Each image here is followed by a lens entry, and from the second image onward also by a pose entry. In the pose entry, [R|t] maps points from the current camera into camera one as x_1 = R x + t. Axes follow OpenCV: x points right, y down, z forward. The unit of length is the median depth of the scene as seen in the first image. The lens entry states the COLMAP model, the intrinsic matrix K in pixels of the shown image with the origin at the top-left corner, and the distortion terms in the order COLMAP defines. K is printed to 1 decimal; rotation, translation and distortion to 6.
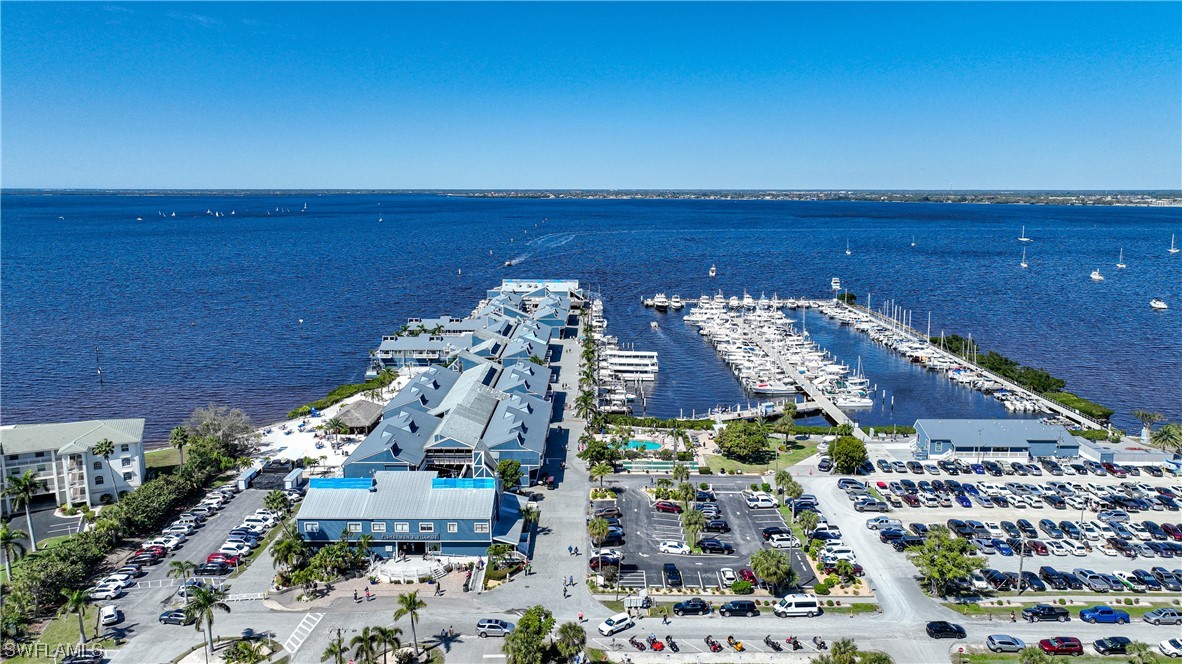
lens RADIAL K [[827.2, 0, 591.0], [0, 827.2, 332.0], [0, 0, 1]] dist [0.004912, 0.000403]
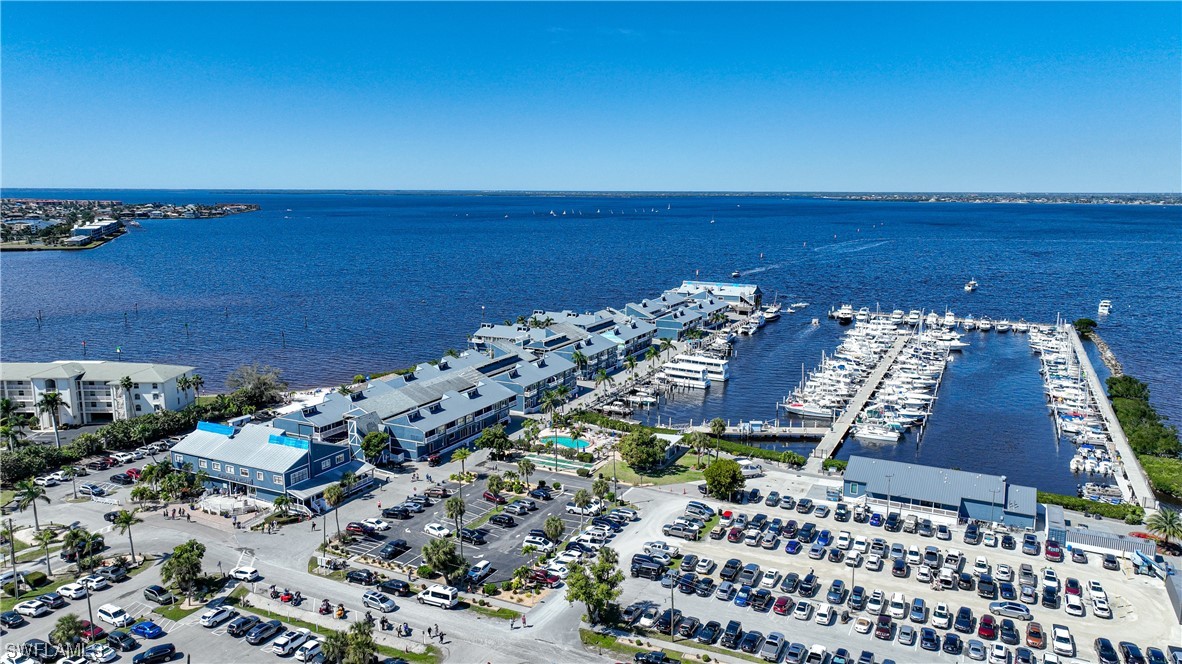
lens RADIAL K [[827.2, 0, 591.0], [0, 827.2, 332.0], [0, 0, 1]] dist [0.004912, 0.000403]
pose [[0.898068, 0.077130, -0.433040, 0.564666], [-0.078390, 0.996810, 0.014976, -0.017746], [0.432814, 0.020497, 0.901250, 0.100009]]
